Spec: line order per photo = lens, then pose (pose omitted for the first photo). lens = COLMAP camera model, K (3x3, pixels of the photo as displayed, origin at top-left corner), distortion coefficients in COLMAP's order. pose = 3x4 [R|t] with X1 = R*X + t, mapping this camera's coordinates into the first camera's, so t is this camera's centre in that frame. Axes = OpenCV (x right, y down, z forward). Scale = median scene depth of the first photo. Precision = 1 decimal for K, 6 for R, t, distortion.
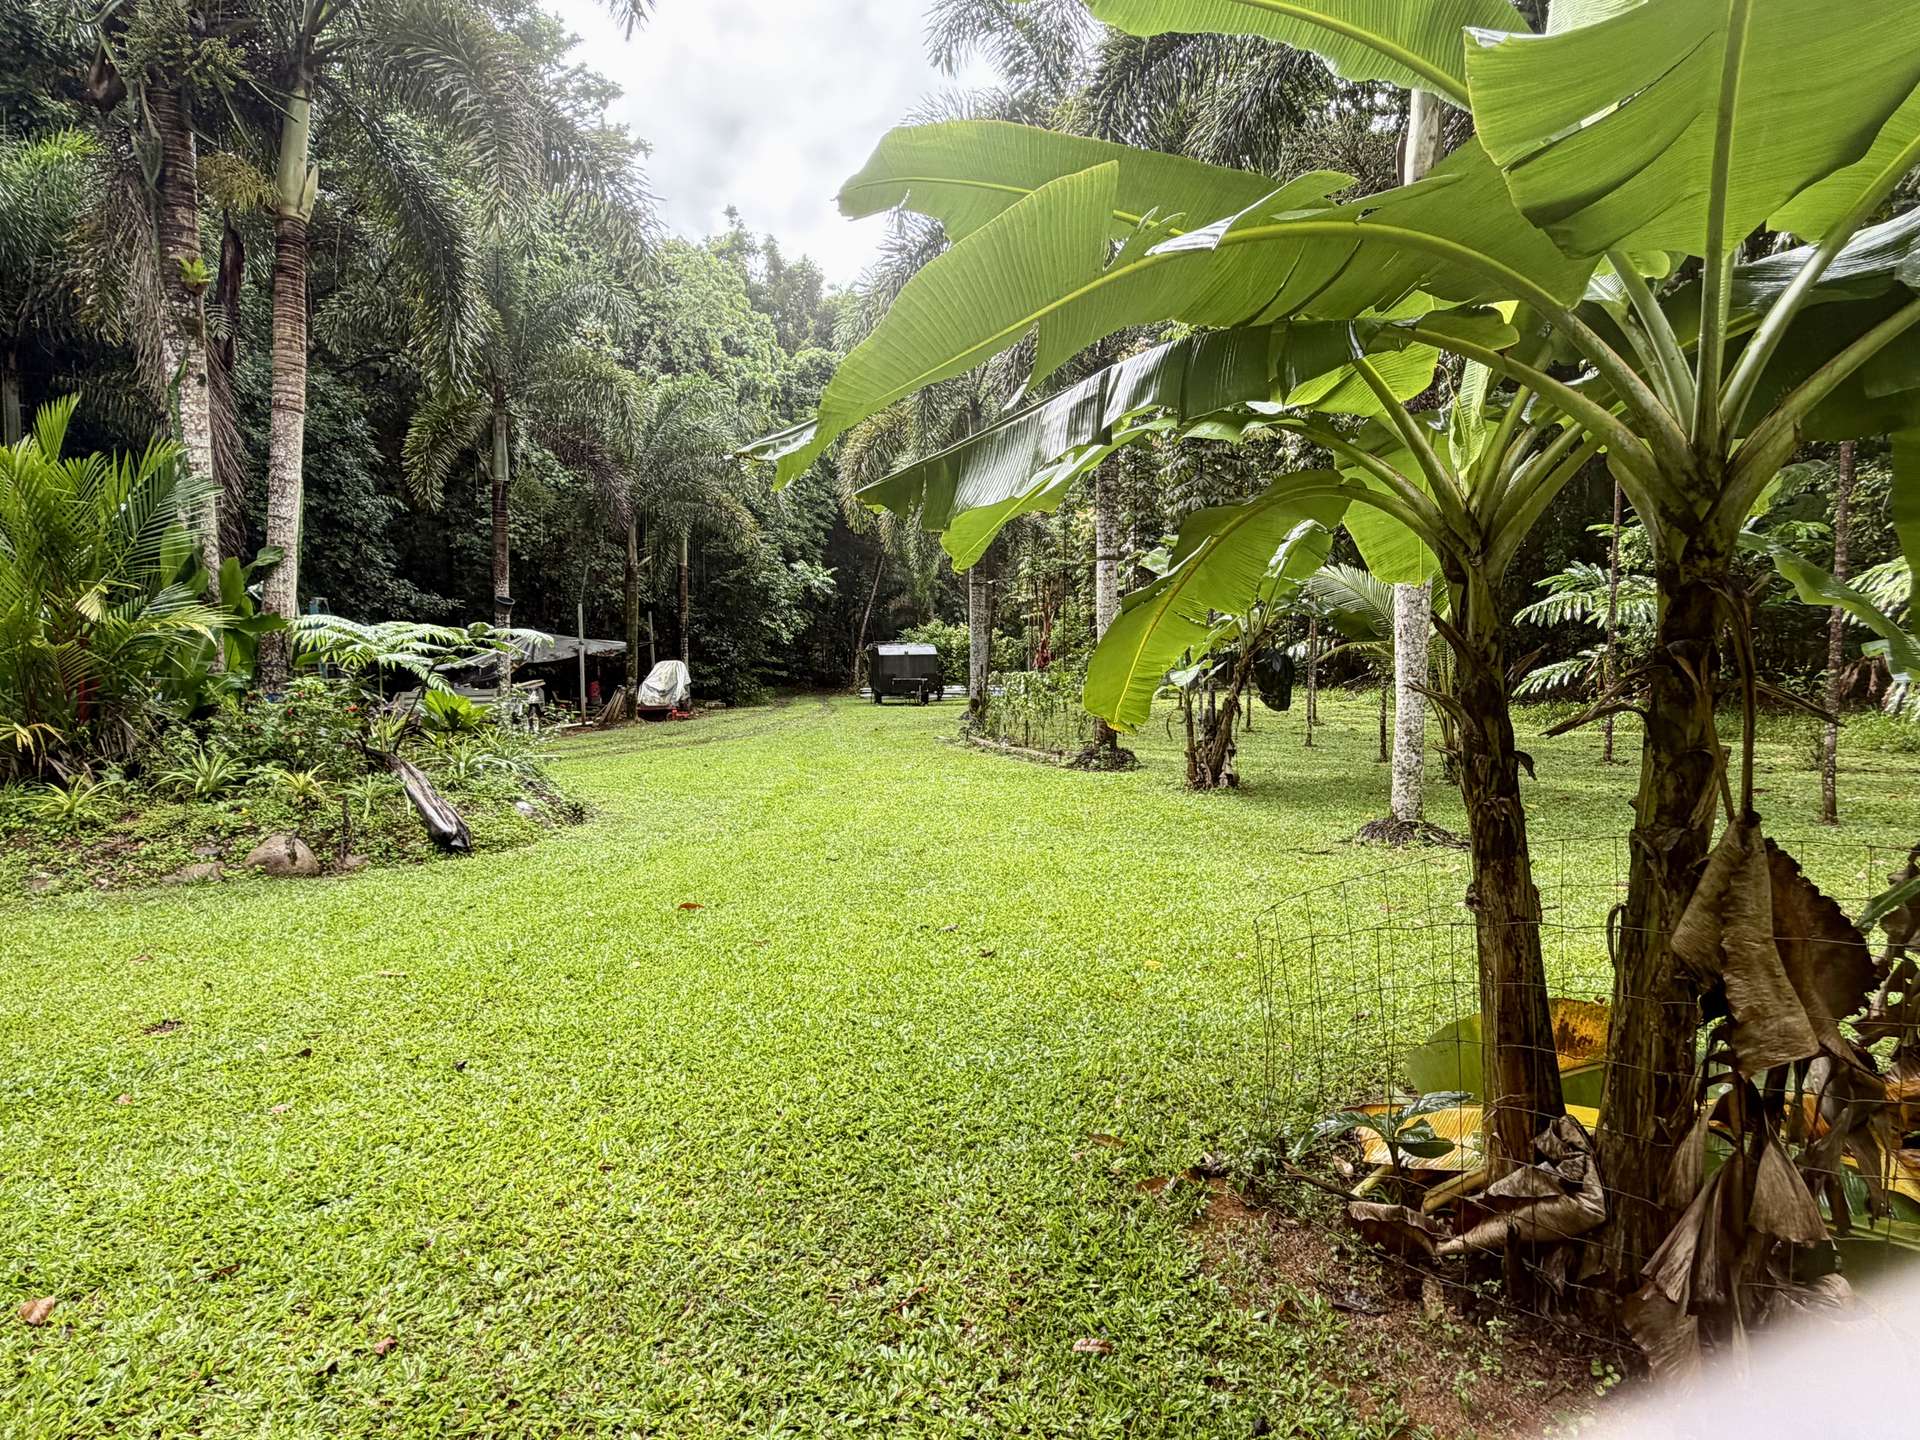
lens RADIAL K [[1096.8, 0, 970.2], [0, 1096.8, 726.3], [0, 0, 1]] dist [0.002451, 0.000541]
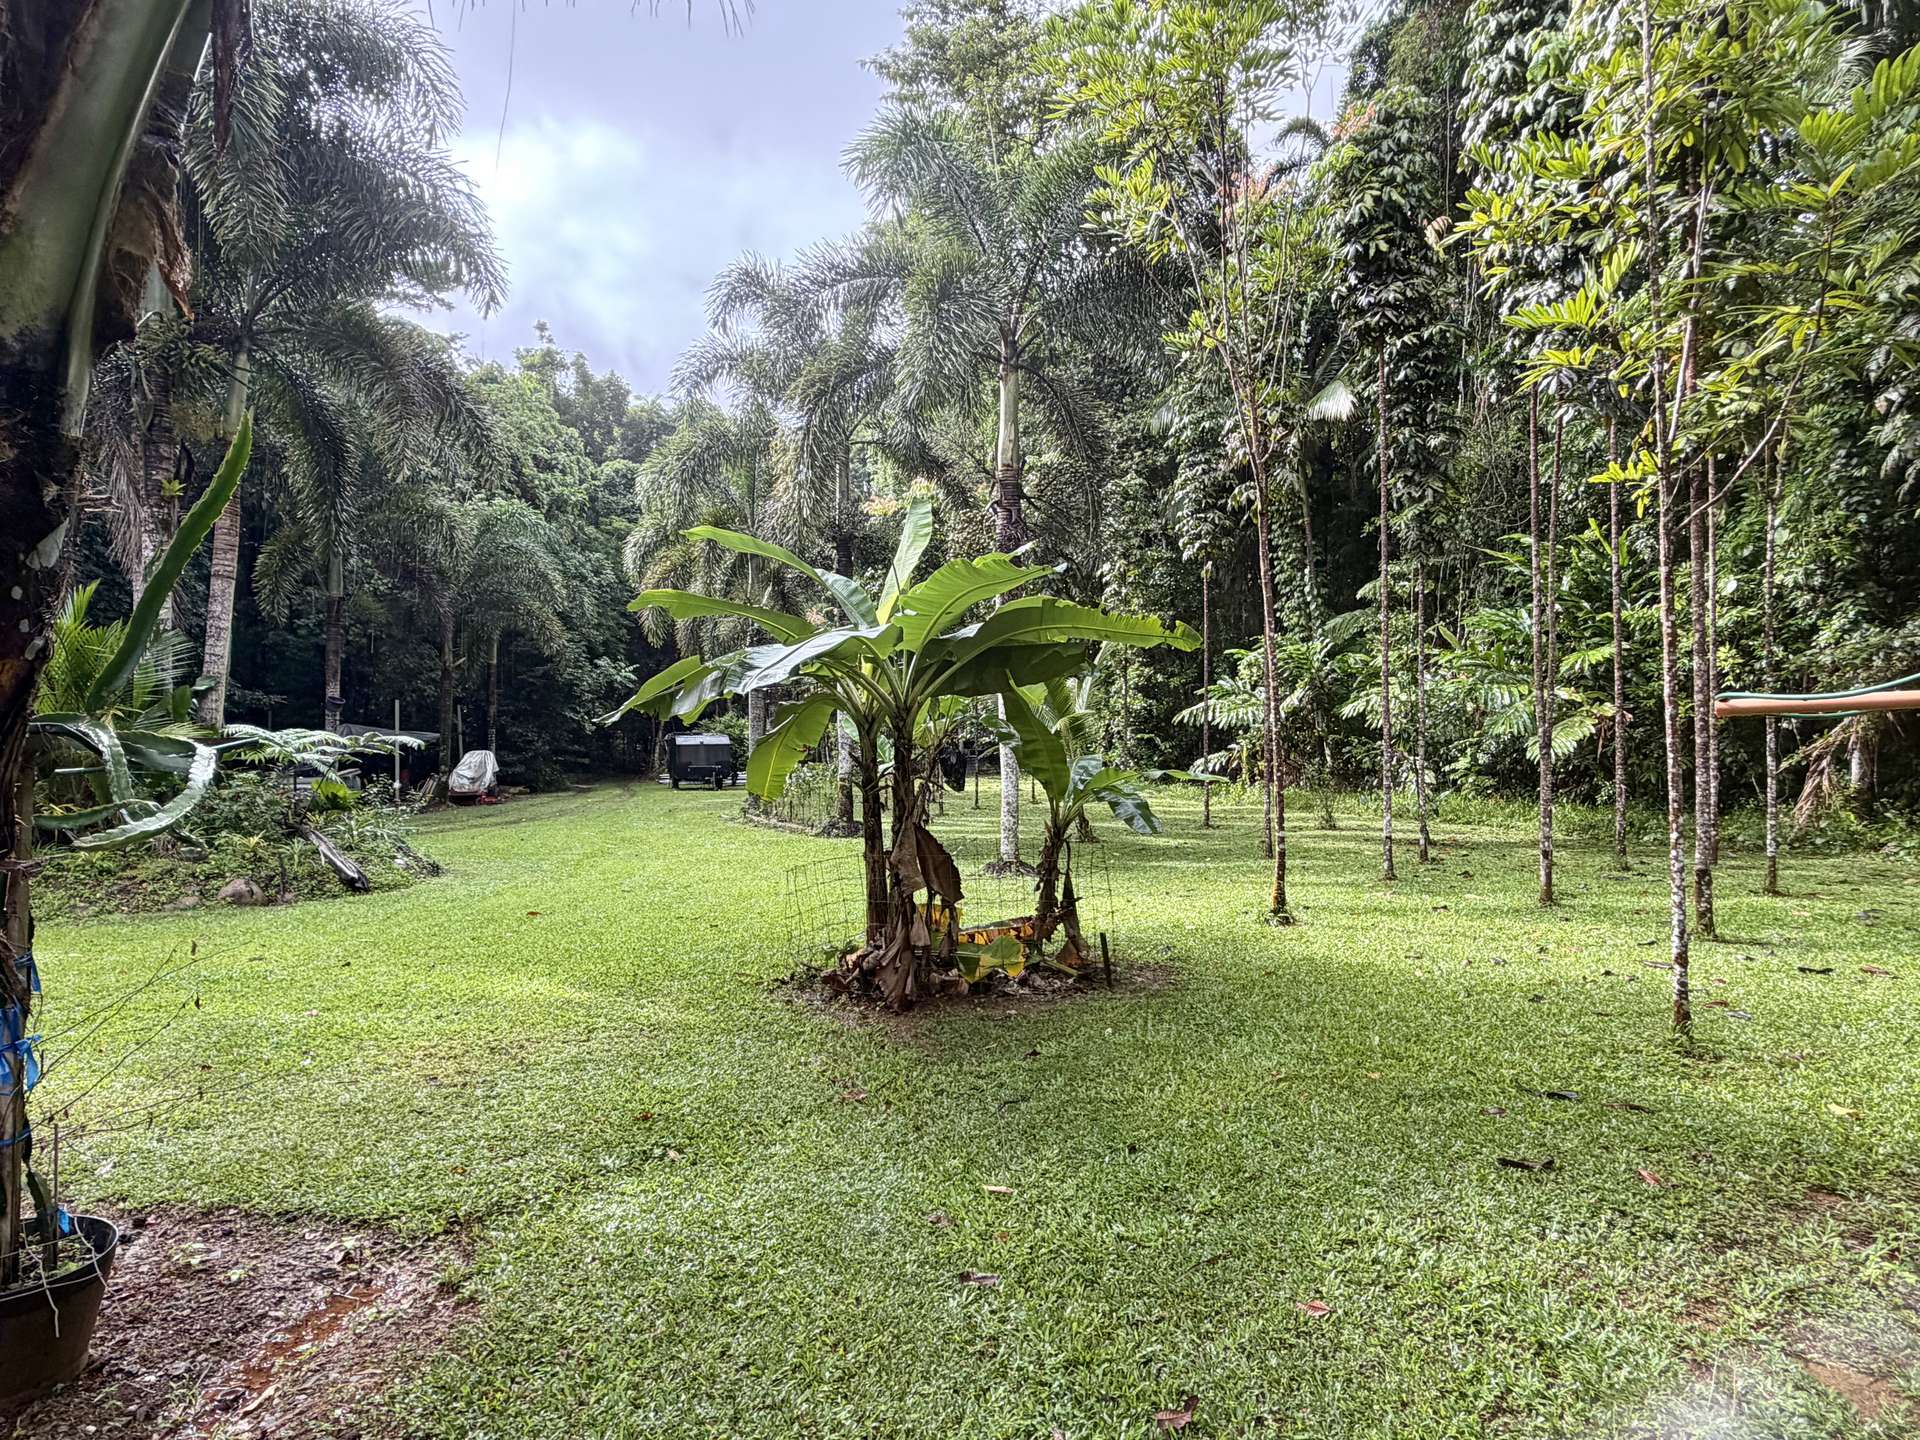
lens RADIAL K [[1096.8, 0, 965.0], [0, 1096.8, 717.0], [0, 0, 1]] dist [0.002451, 0.000541]
pose [[0.985999, 0.004575, 0.166689, 0.036985], [0.009659, 0.996378, -0.084480, 0.006781], [-0.166471, 0.084907, 0.982384, -0.264875]]
